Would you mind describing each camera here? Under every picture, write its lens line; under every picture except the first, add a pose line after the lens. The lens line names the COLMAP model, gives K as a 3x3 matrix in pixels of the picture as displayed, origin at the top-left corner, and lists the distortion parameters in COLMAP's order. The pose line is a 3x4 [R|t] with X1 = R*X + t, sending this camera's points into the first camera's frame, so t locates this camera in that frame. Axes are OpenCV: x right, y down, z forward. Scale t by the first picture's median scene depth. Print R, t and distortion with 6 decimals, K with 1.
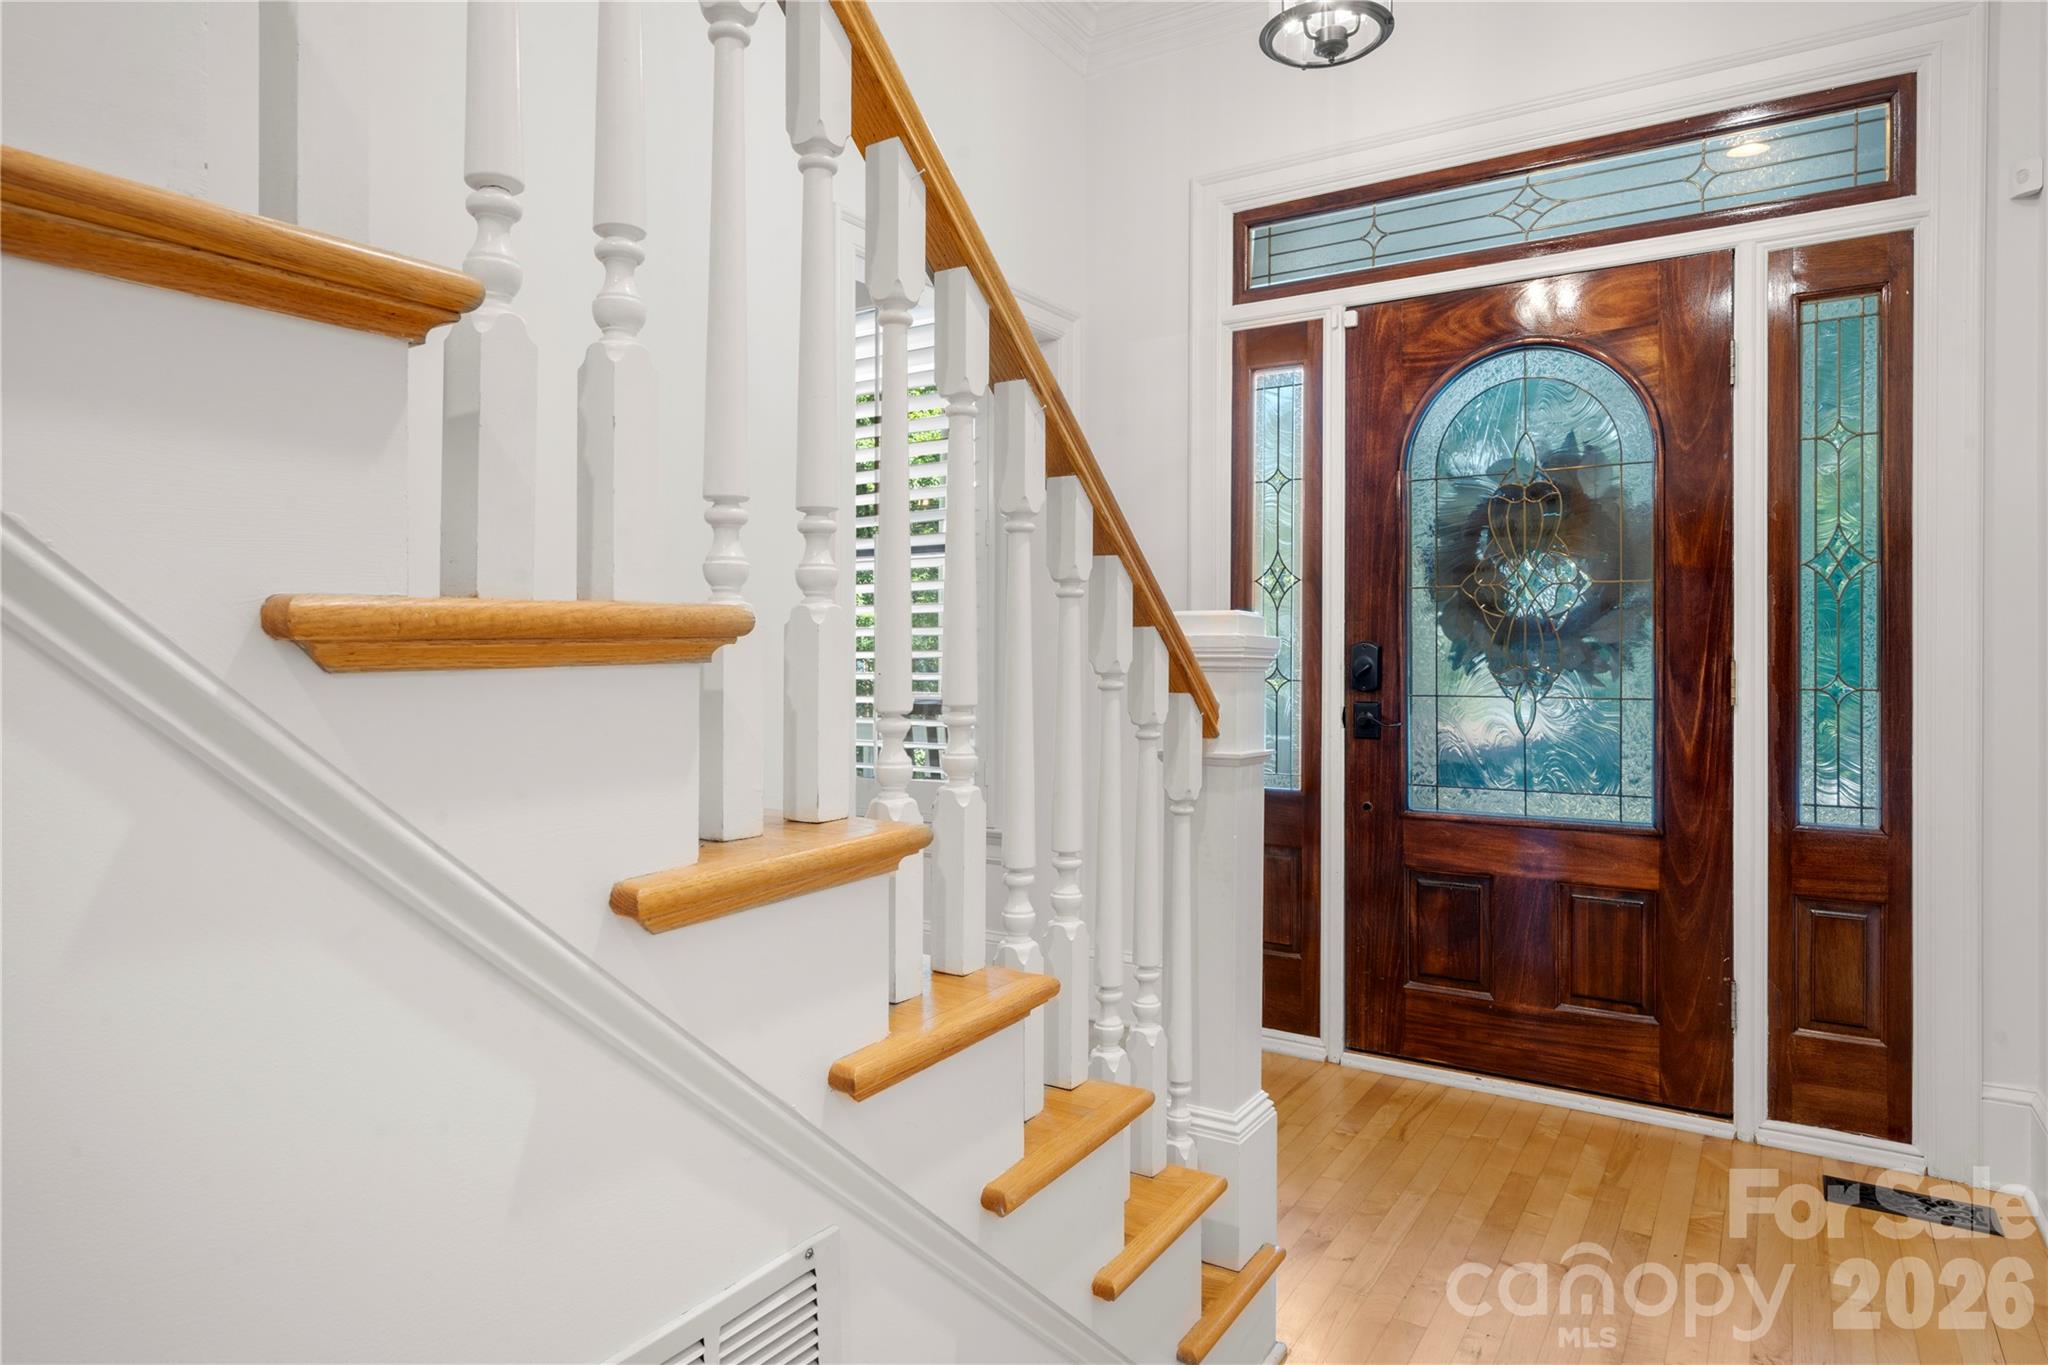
lens RADIAL K [[1202.9, 0, 1025.2], [0, 1202.9, 673.0], [0, 0, 1]] dist [0.004682, 0.000797]
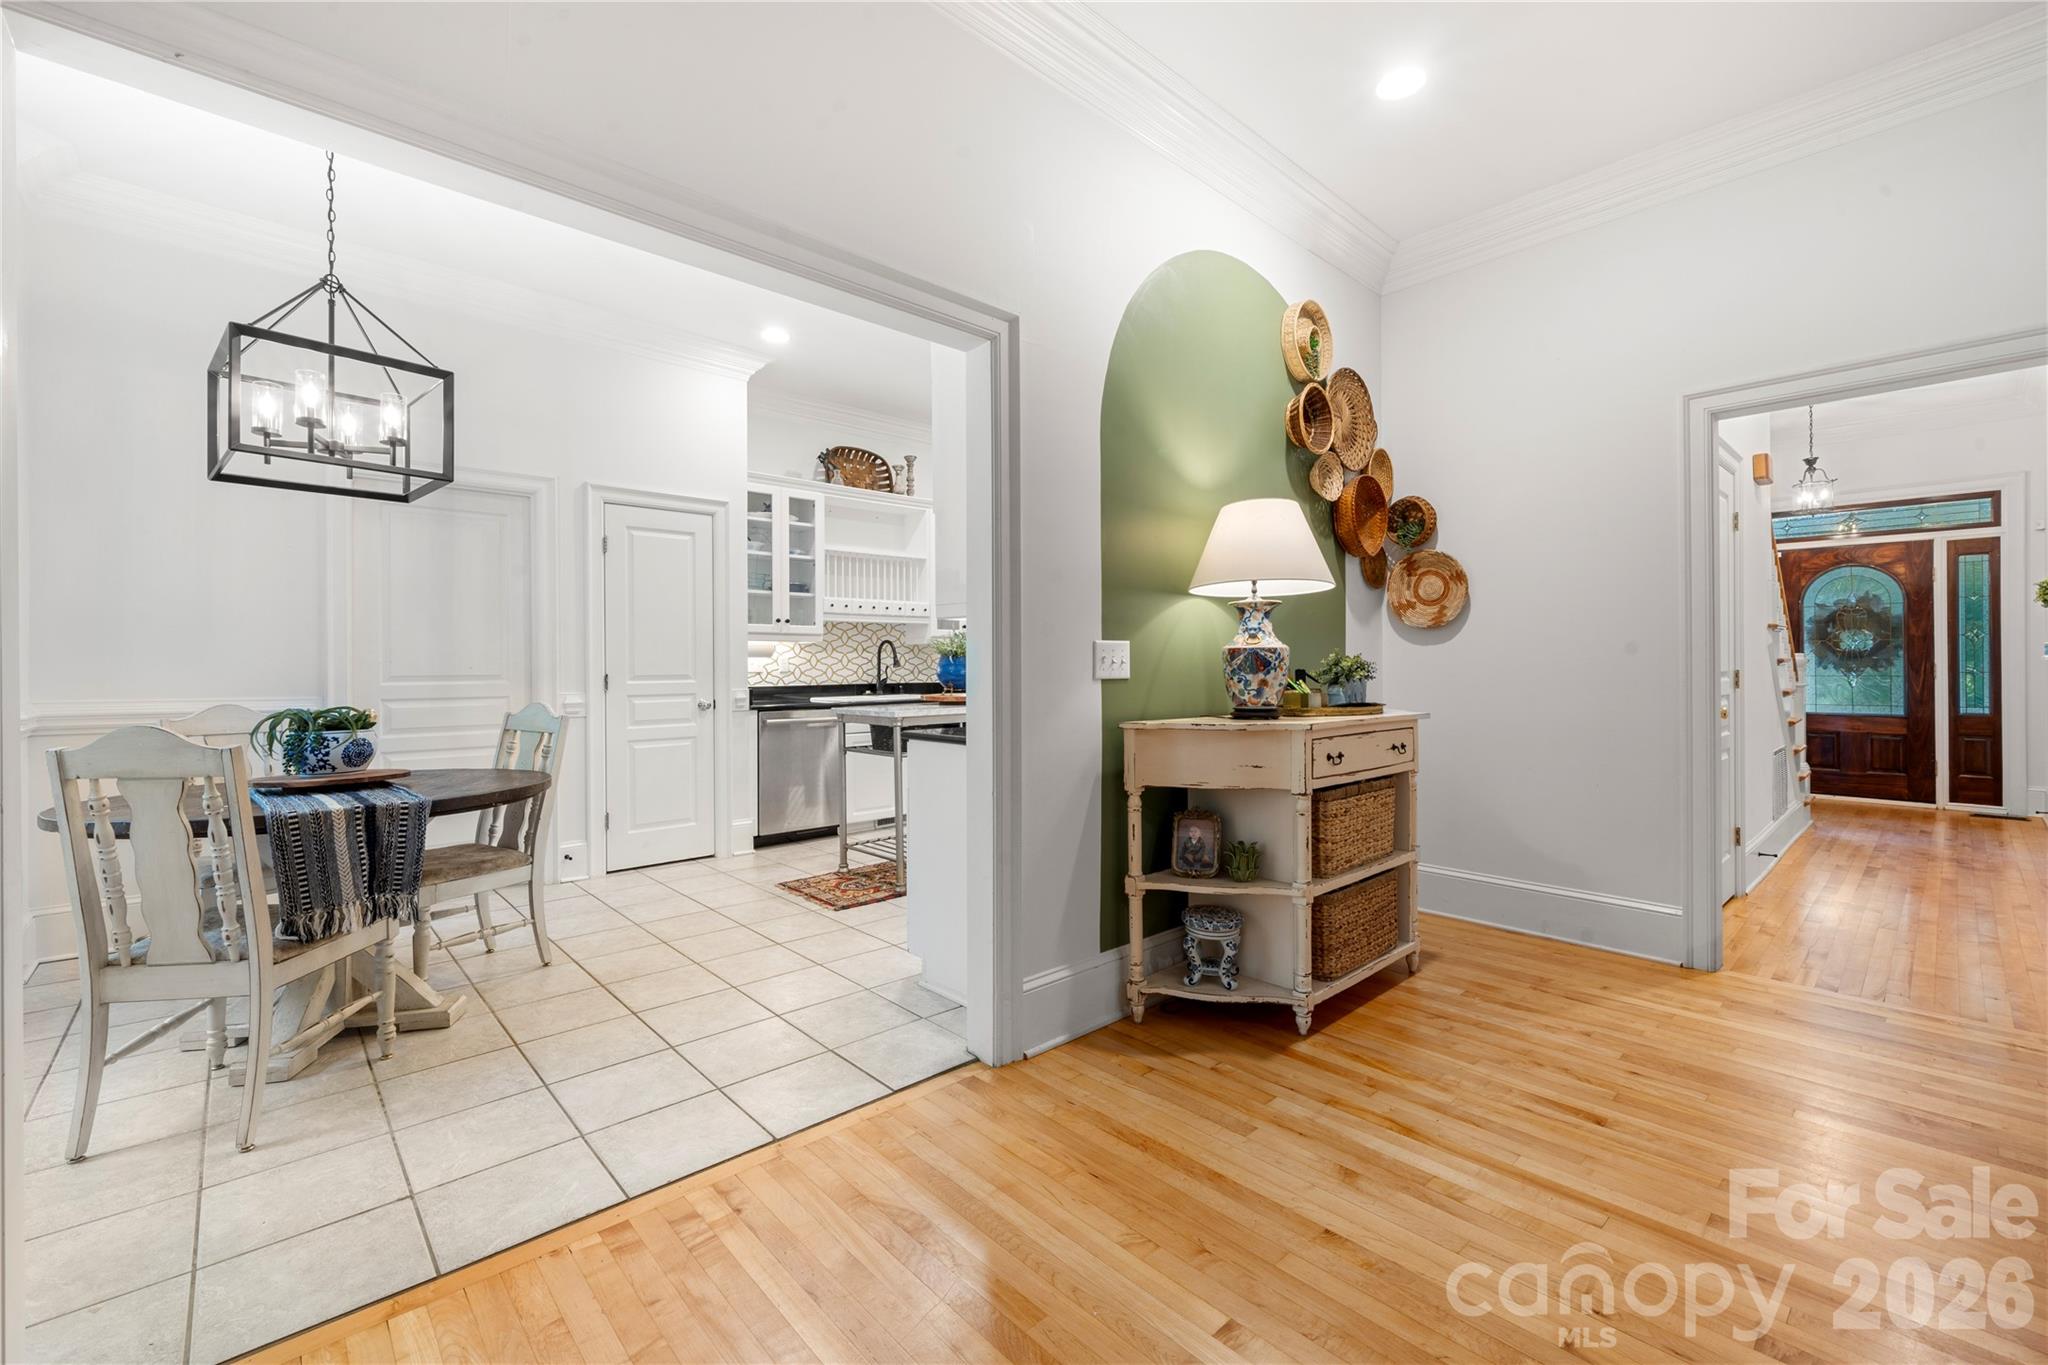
lens RADIAL K [[851.7, 0, 1022.8], [0, 851.7, 669.3], [0, 0, 1]] dist [0.002936, -0.000059]
pose [[0.966549, 0.000356, -0.256482, -1.190401], [-0.003143, 0.999940, -0.010456, 0.036087], [0.256463, 0.010913, 0.966493, -1.846317]]
